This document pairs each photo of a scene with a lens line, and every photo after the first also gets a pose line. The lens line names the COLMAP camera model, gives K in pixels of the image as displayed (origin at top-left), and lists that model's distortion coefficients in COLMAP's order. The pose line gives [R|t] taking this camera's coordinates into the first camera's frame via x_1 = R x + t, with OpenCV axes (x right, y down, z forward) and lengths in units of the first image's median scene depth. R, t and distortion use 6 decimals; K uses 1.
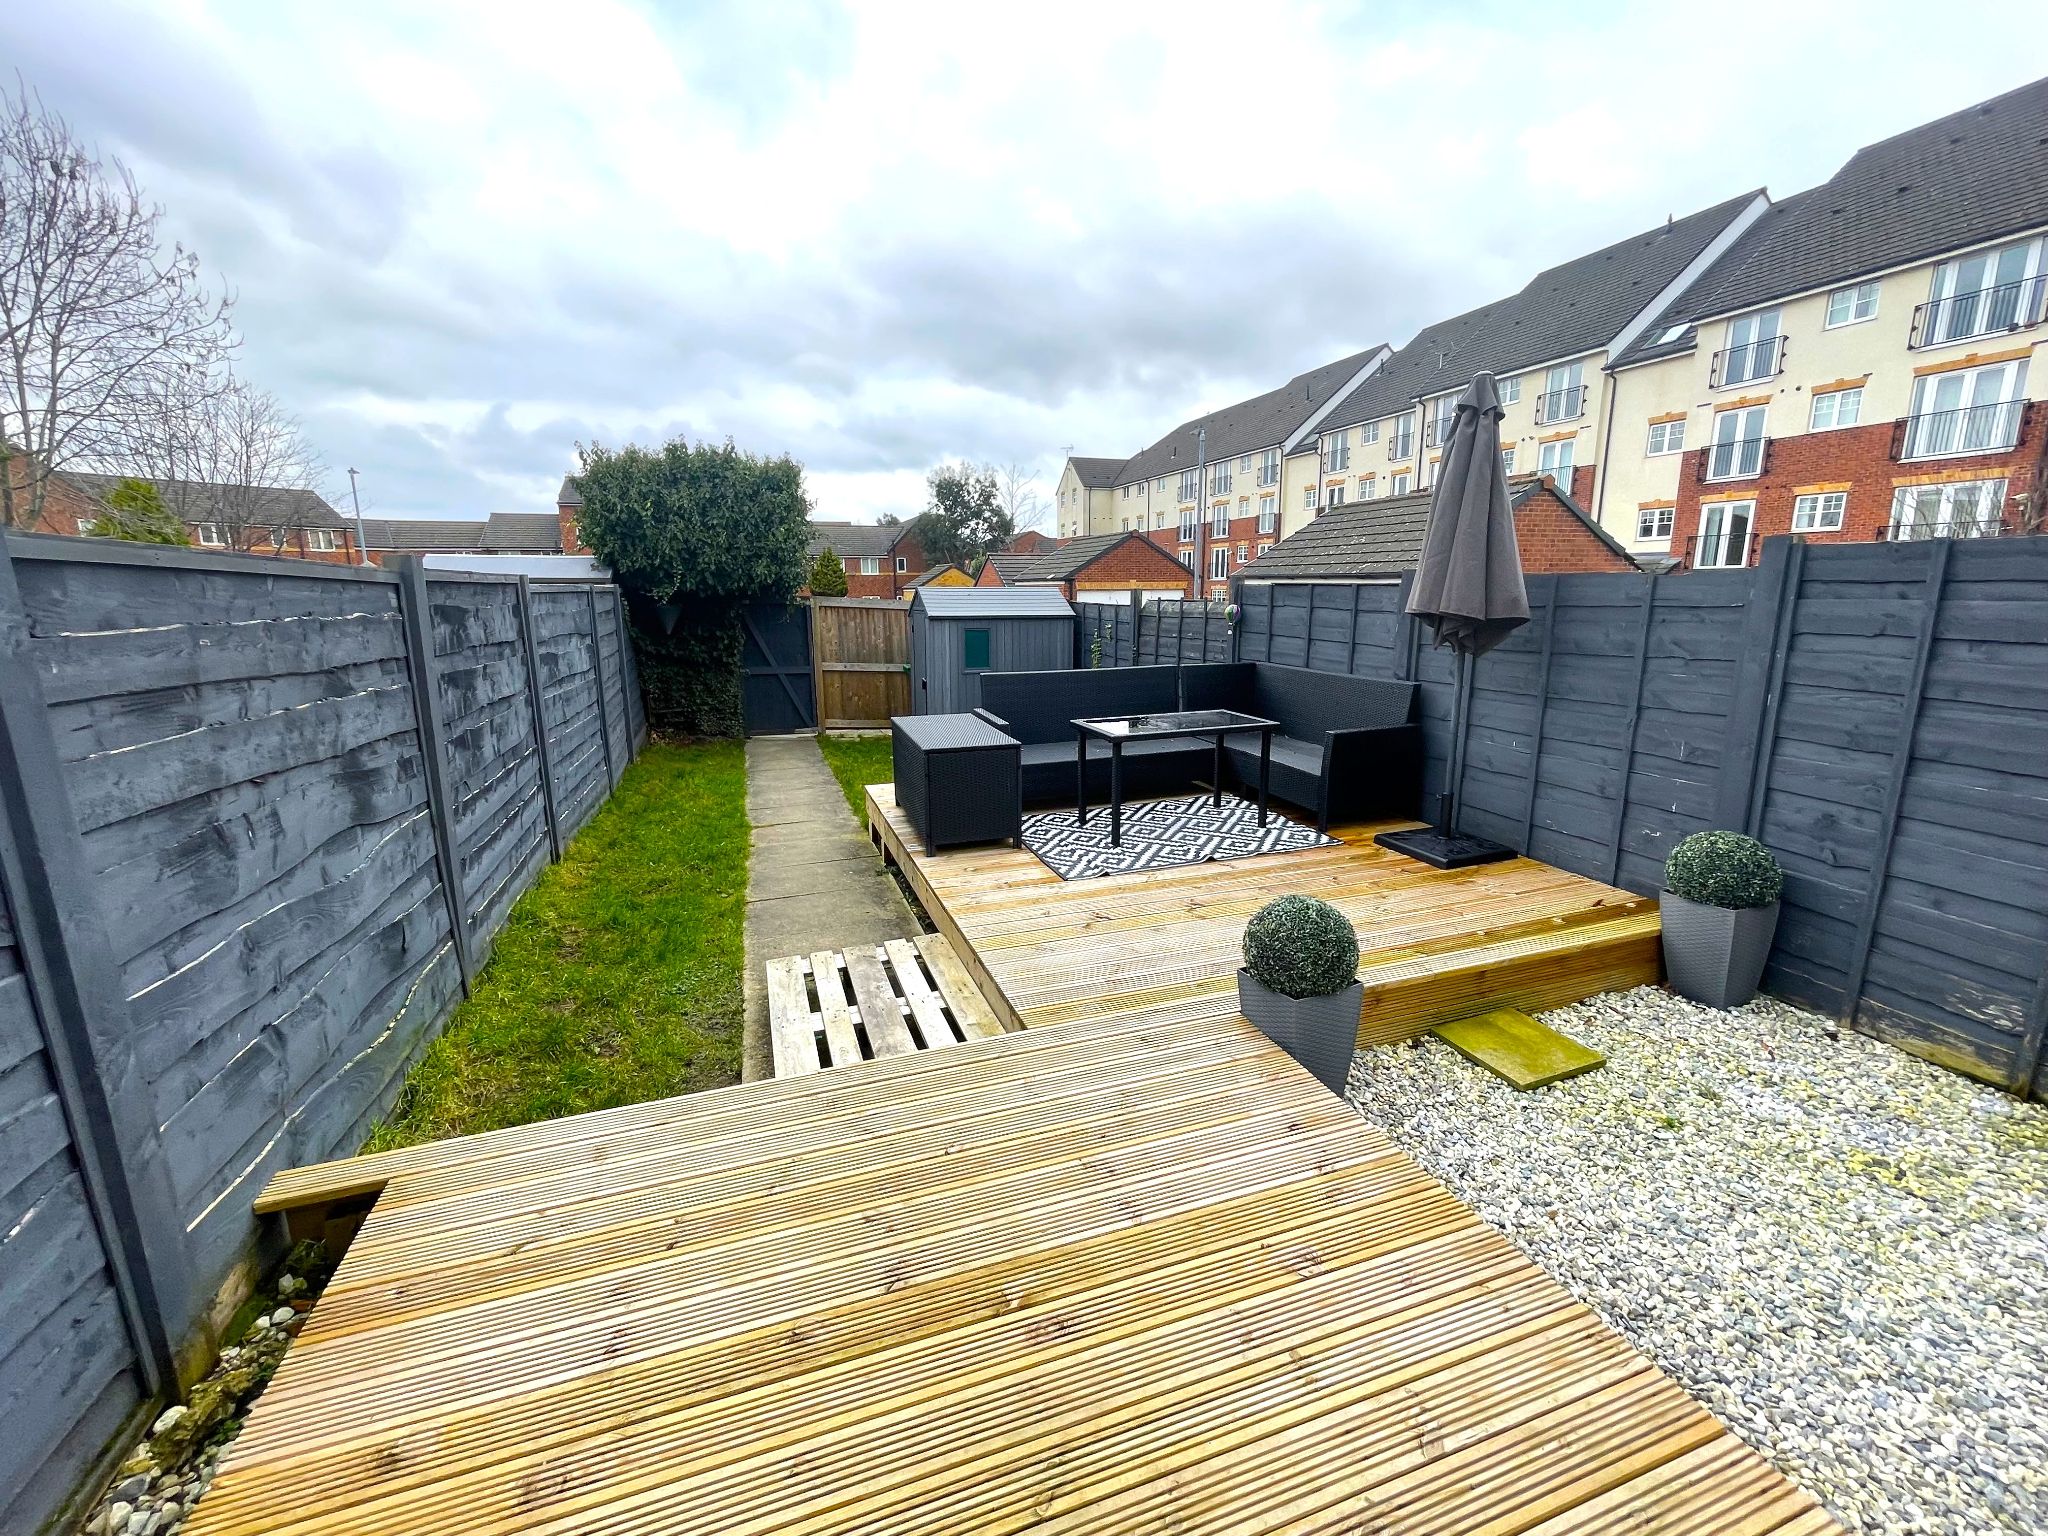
lens RADIAL K [[831.6, 0, 1029.8], [0, 831.6, 755.6], [0, 0, 1]] dist [-0.001580, 0.000118]
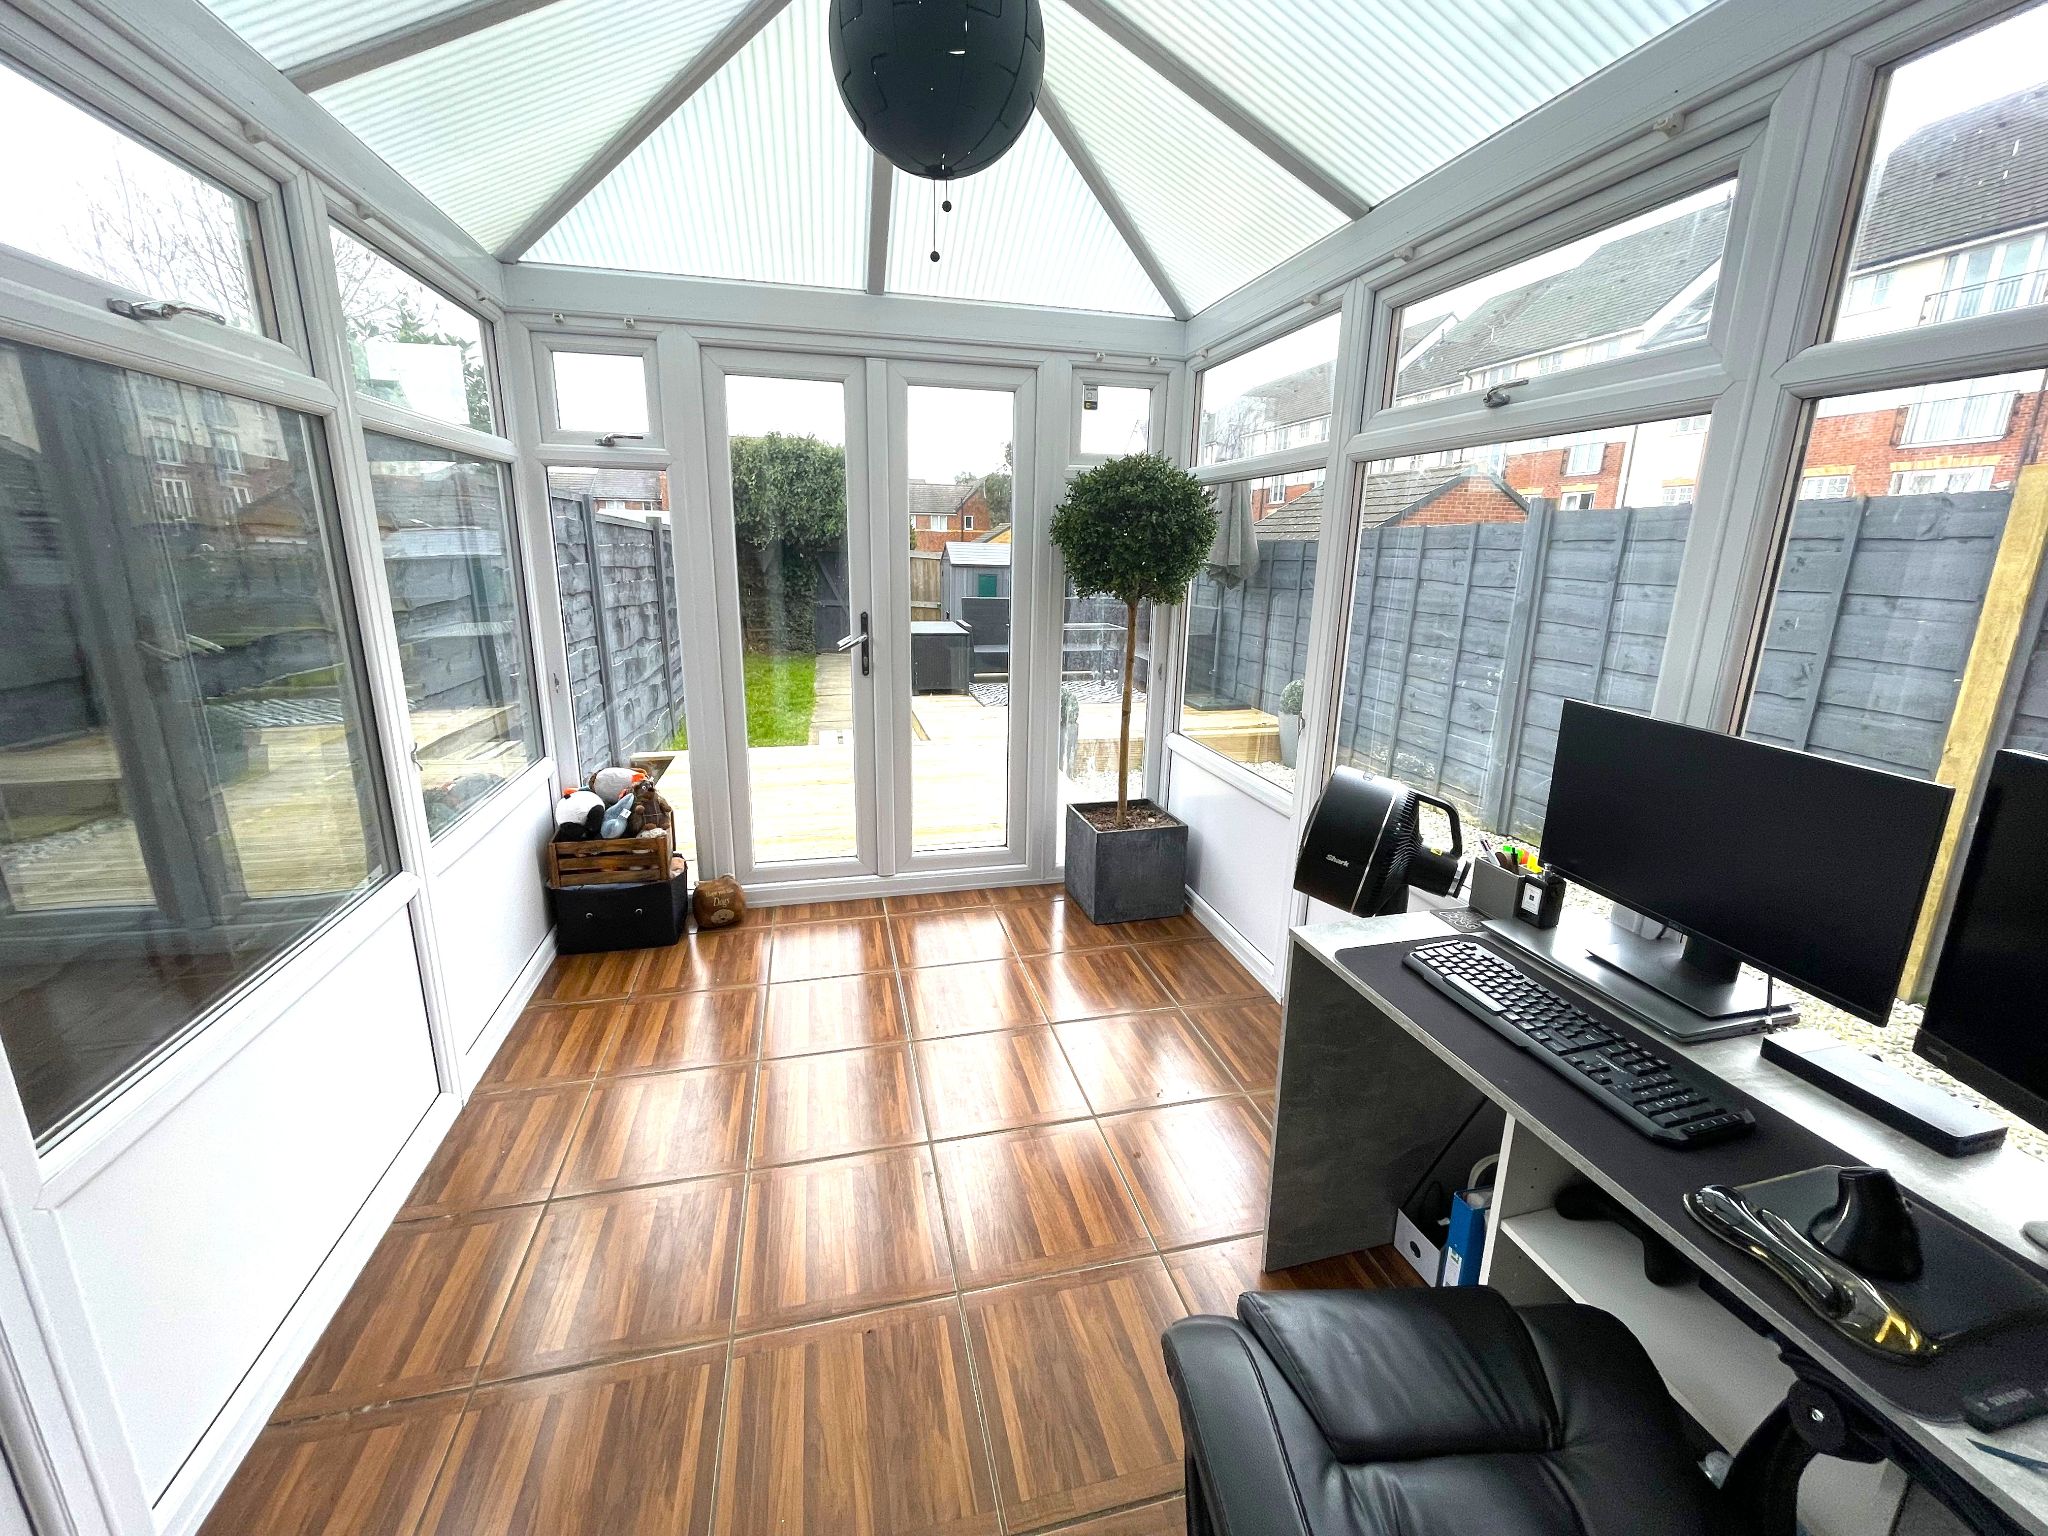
lens RADIAL K [[831.6, 0, 1031.5], [0, 831.6, 760.7], [0, 0, 1]] dist [-0.001580, 0.000118]
pose [[0.995830, 0.046634, -0.078403, 0.132582], [-0.042521, 0.997671, 0.053335, 0.076028], [0.080707, -0.049779, 0.995494, -0.359546]]
